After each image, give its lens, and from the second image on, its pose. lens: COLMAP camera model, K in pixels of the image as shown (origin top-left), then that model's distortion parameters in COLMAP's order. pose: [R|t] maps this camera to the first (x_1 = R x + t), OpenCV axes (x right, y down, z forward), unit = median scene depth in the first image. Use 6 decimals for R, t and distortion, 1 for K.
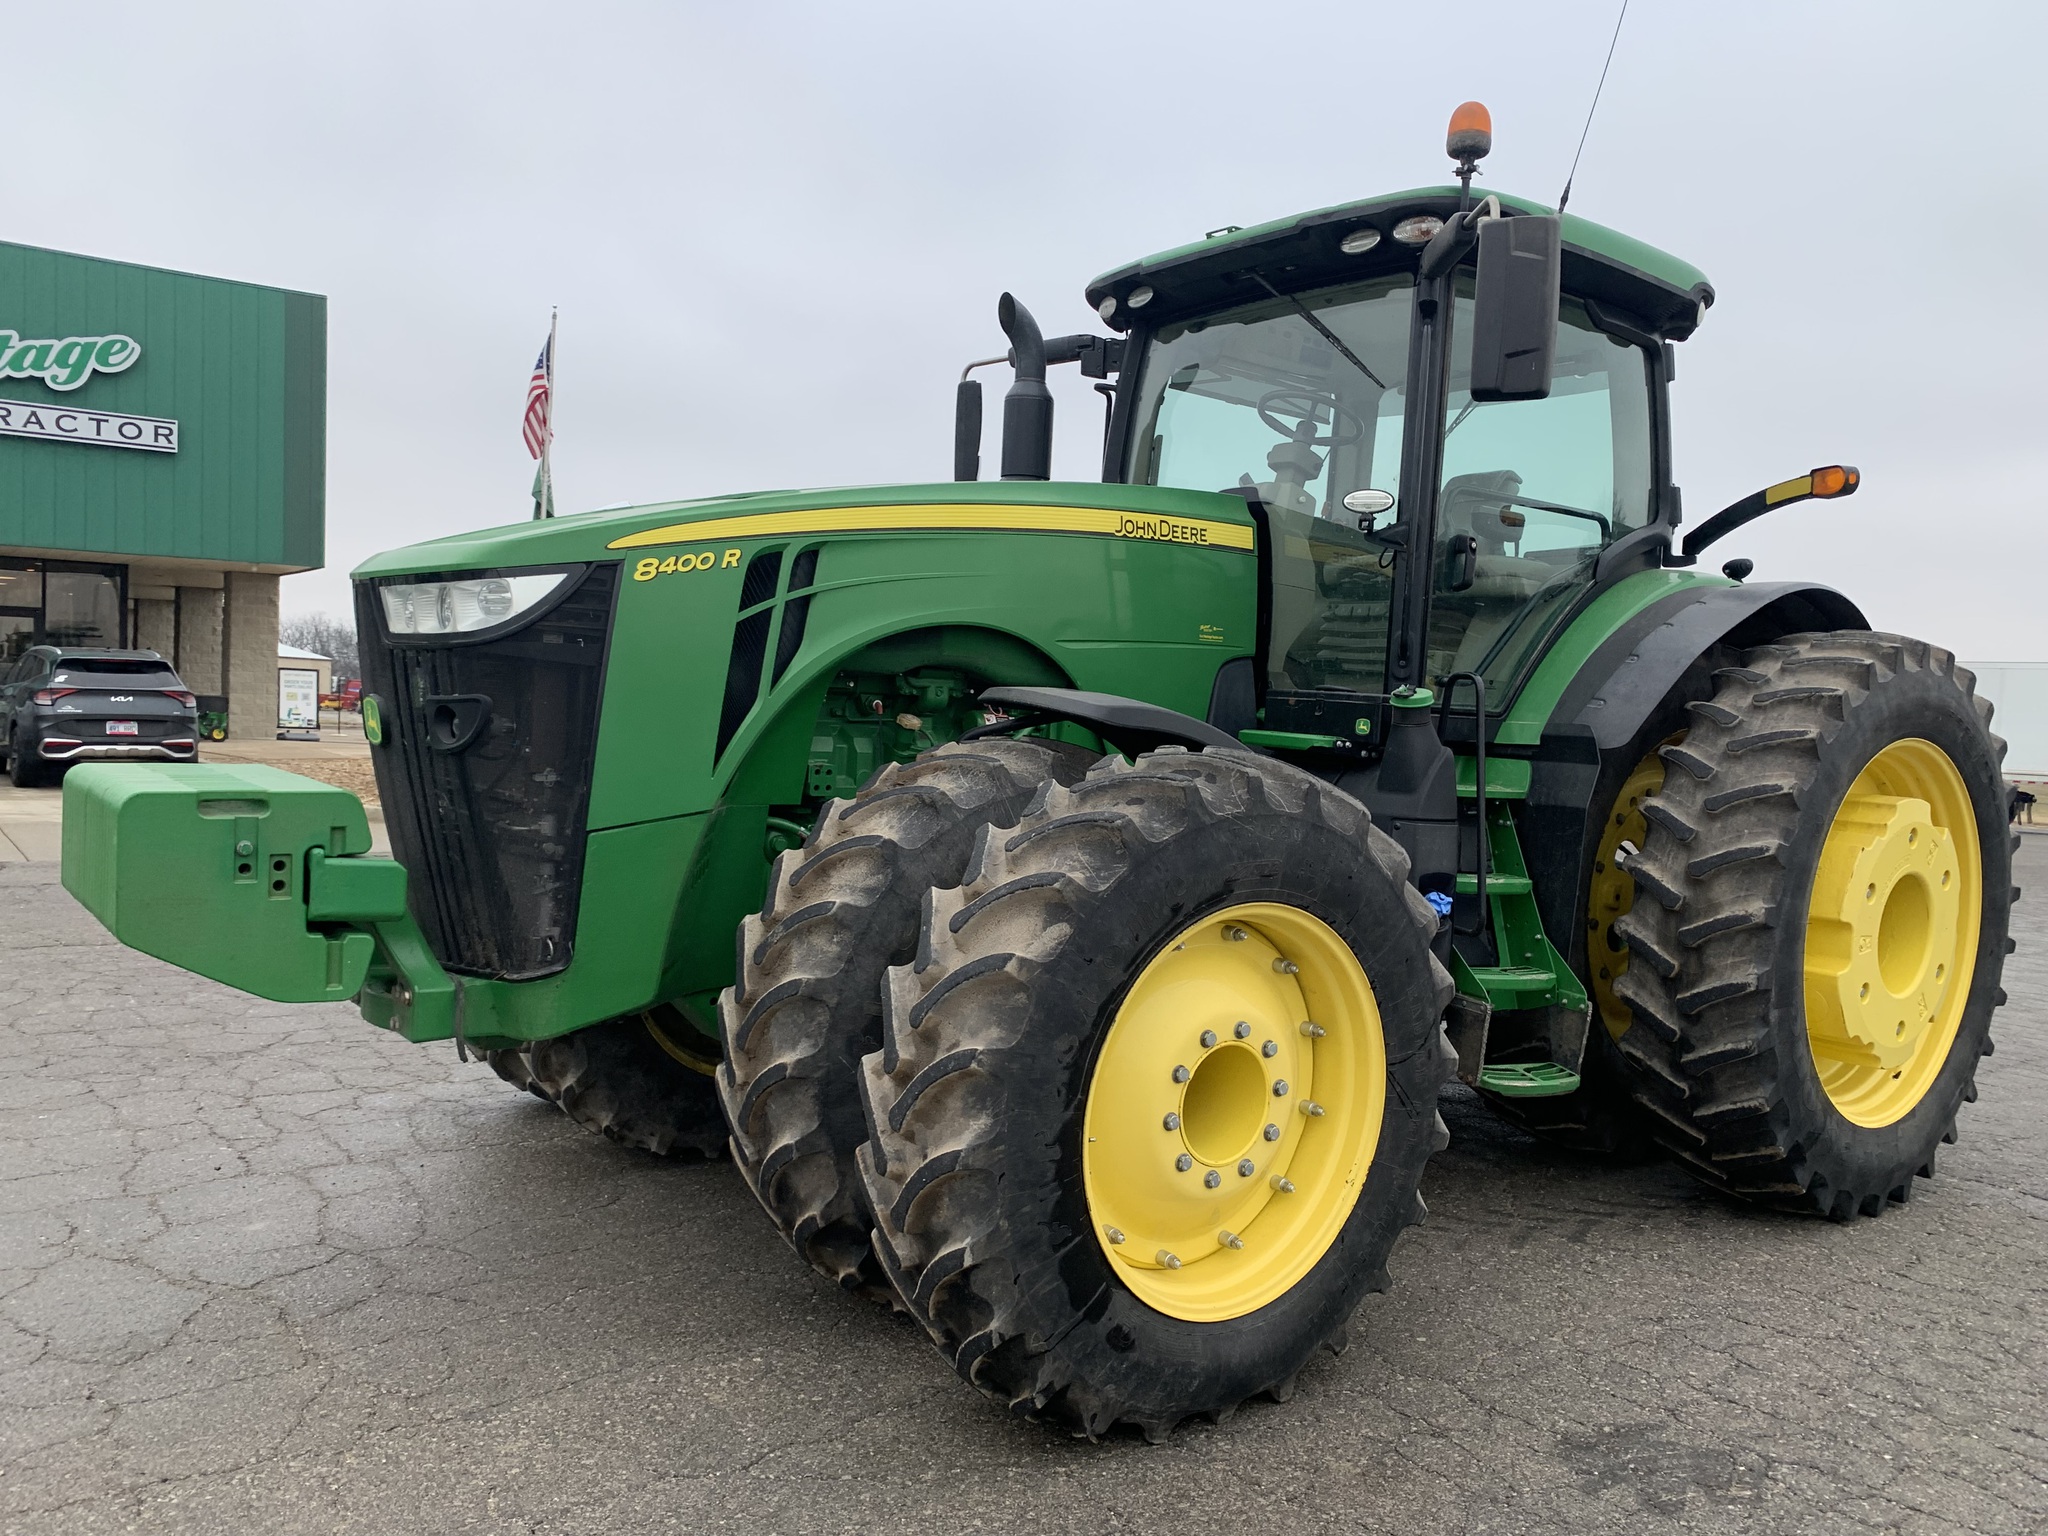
lens RADIAL K [[1555.7, 0, 1036.3], [0, 1555.7, 770.2], [0, 0, 1]] dist [0.033566, -0.040153]
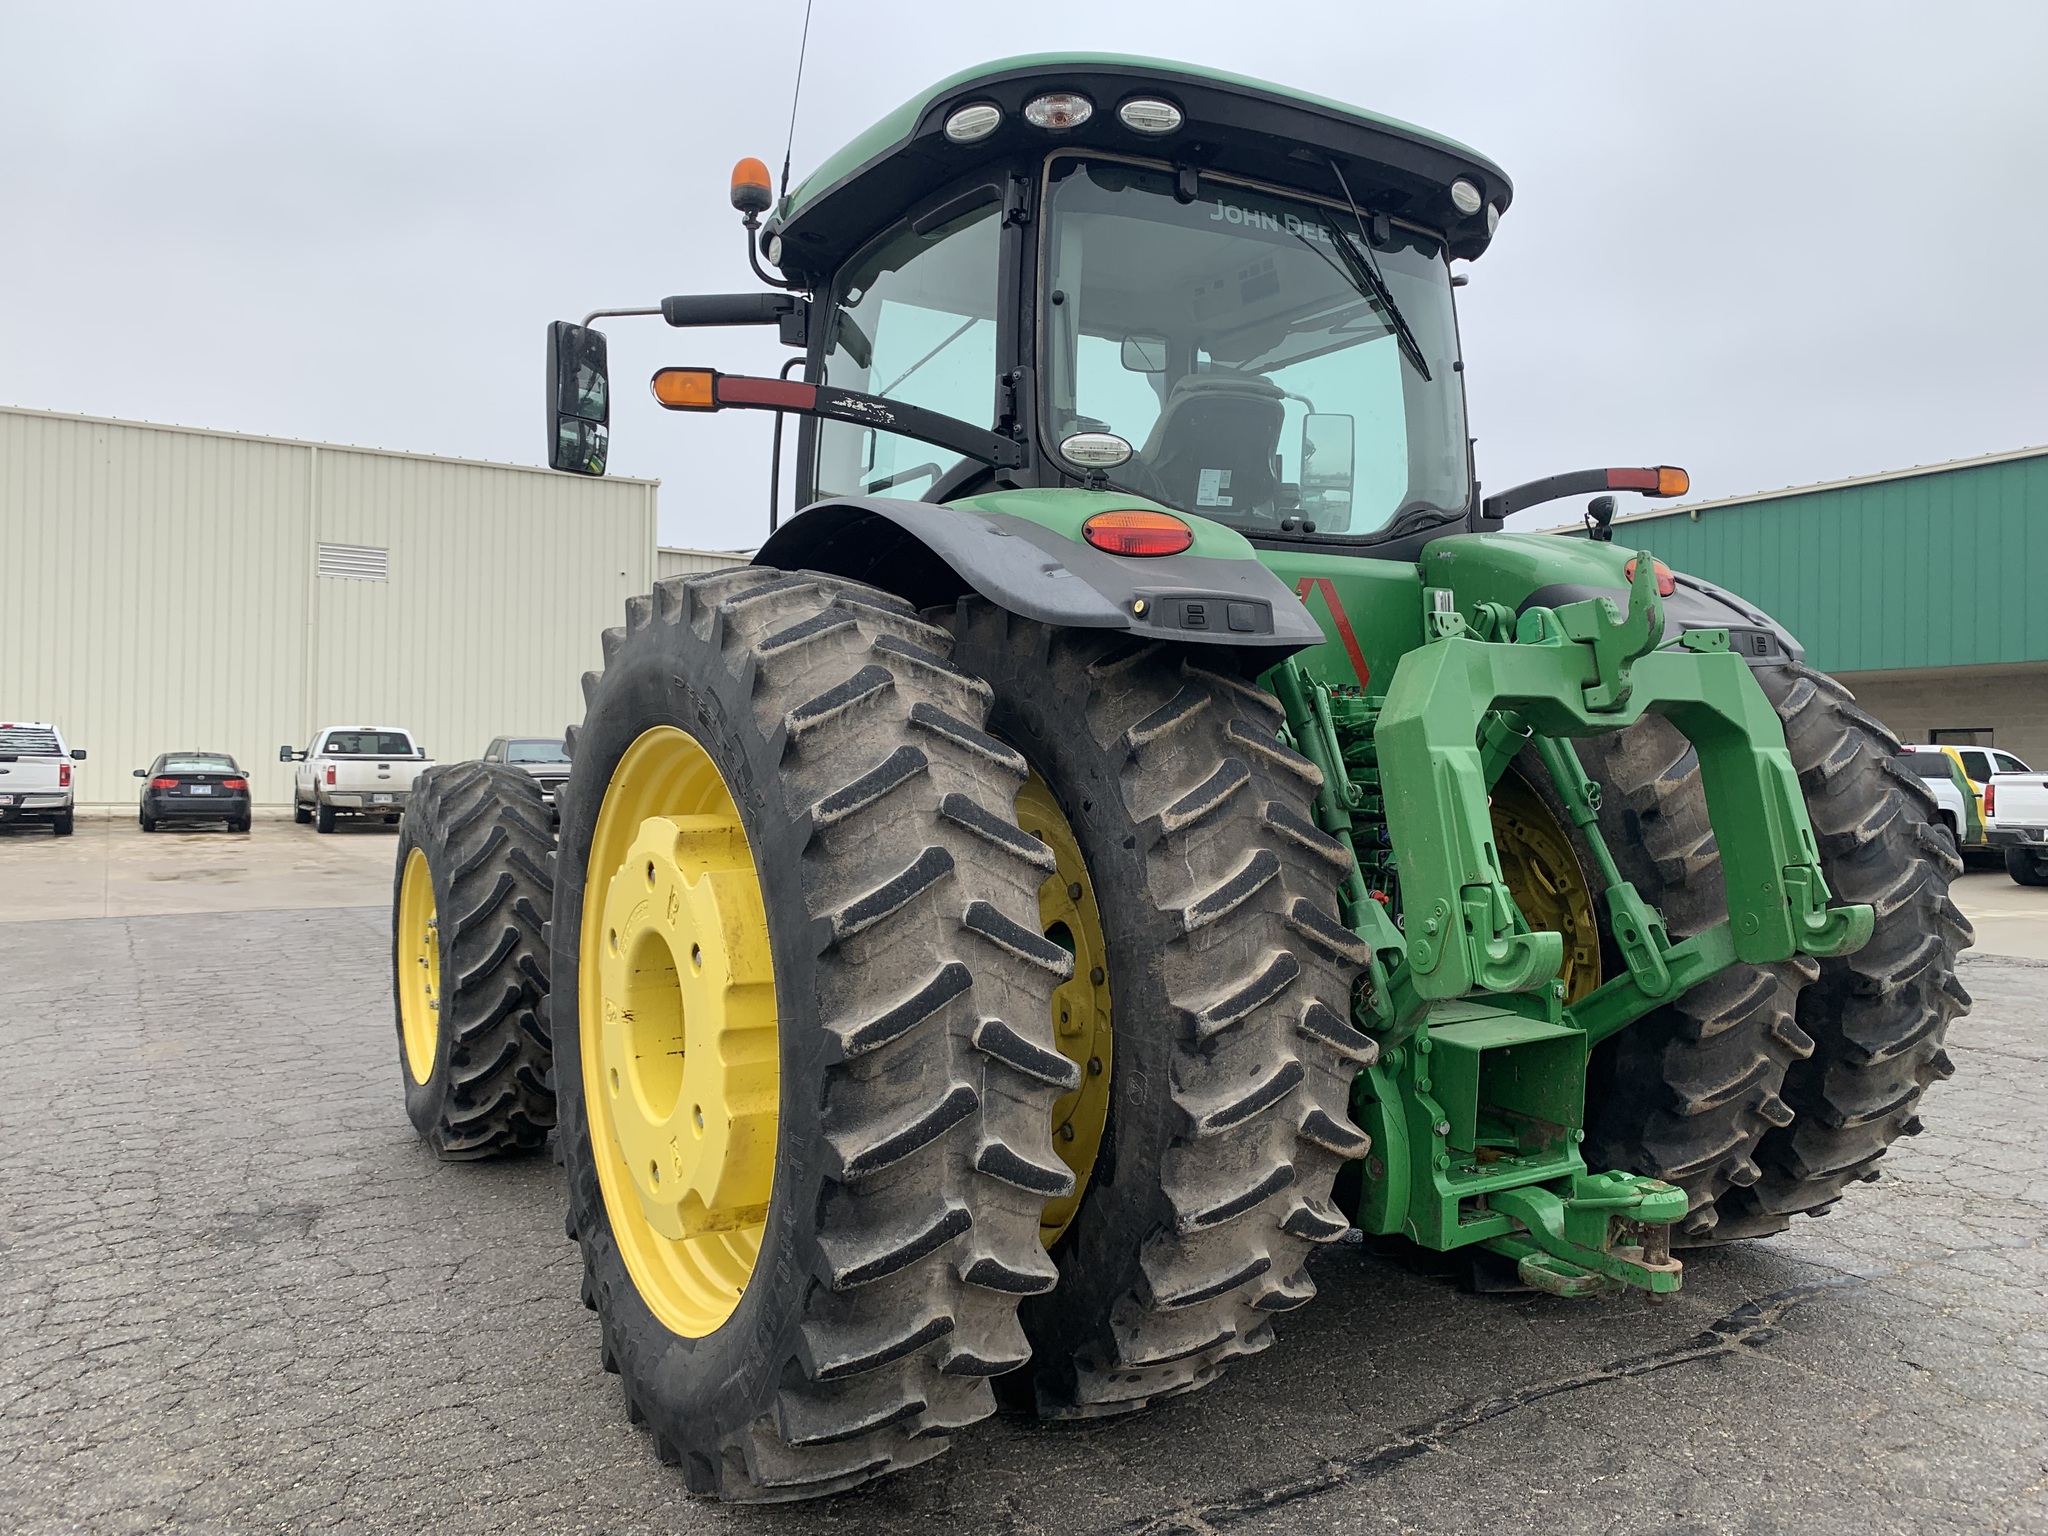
lens RADIAL K [[1555.7, 0, 1034.6], [0, 1555.7, 759.6], [0, 0, 1]] dist [0.033566, -0.040153]
pose [[-0.114325, -0.044571, -0.992443, 1.291517], [-0.054237, 0.997783, -0.038563, 0.011844], [0.991962, 0.049418, -0.116488, 1.334357]]
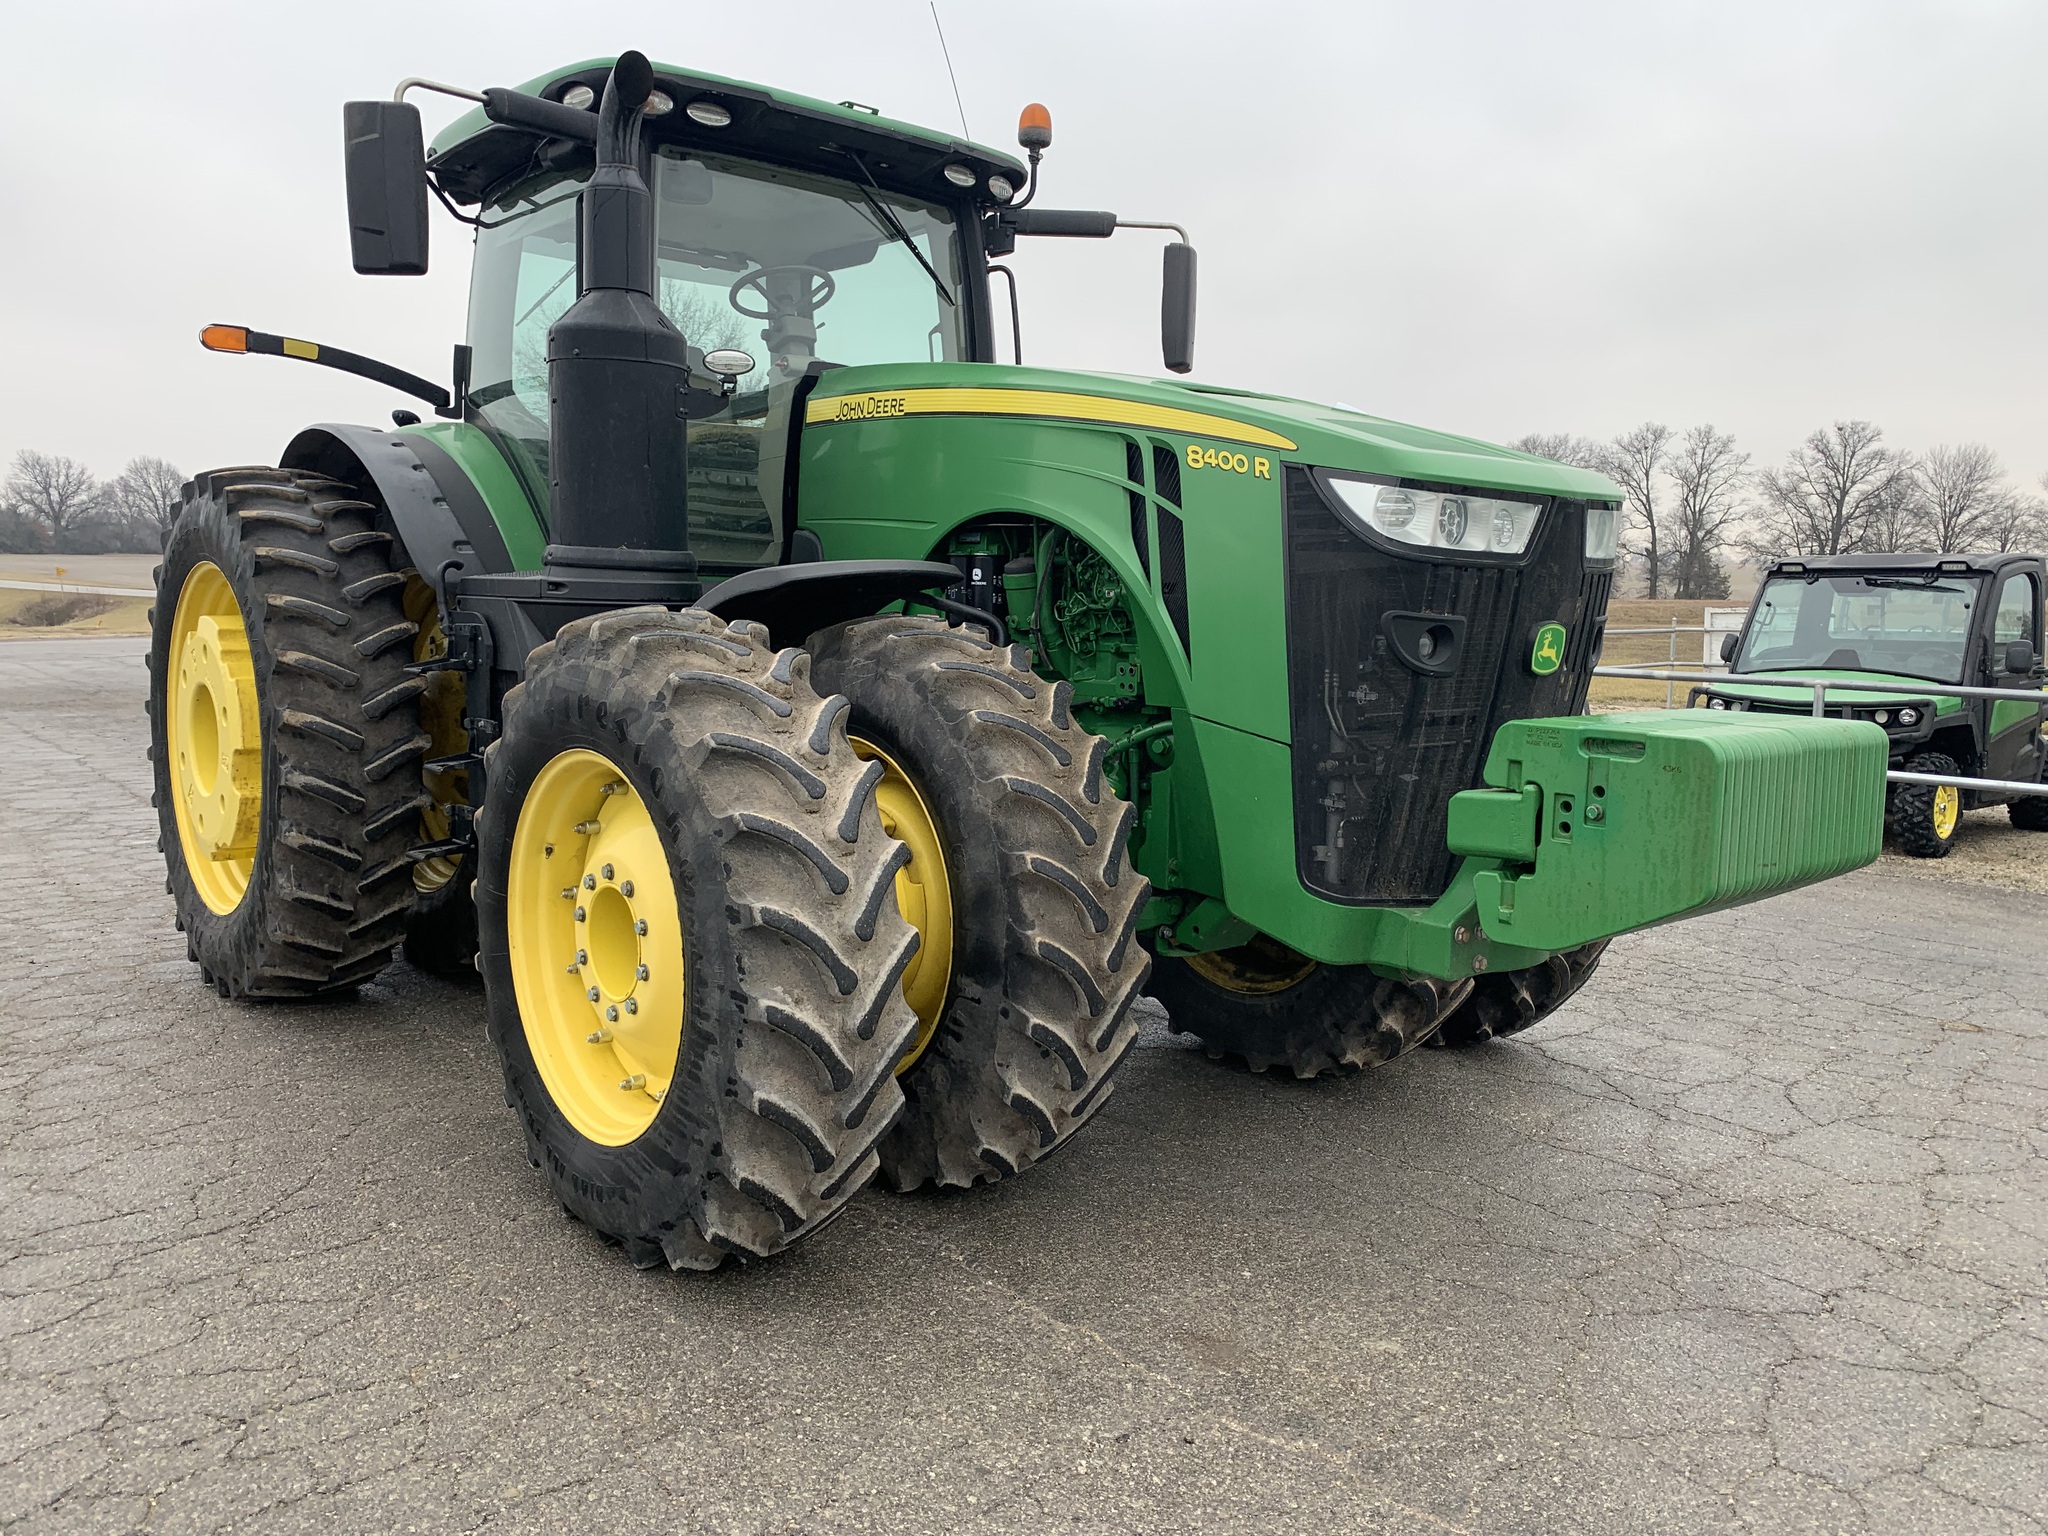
lens RADIAL K [[1555.7, 0, 1027.3], [0, 1555.7, 740.5], [0, 0, 1]] dist [0.033566, -0.040153]
pose [[-0.045564, -0.146259, 0.988196, -1.067111], [0.026909, 0.988685, 0.147572, -0.098716], [-0.998599, 0.033316, -0.041113, 1.074627]]
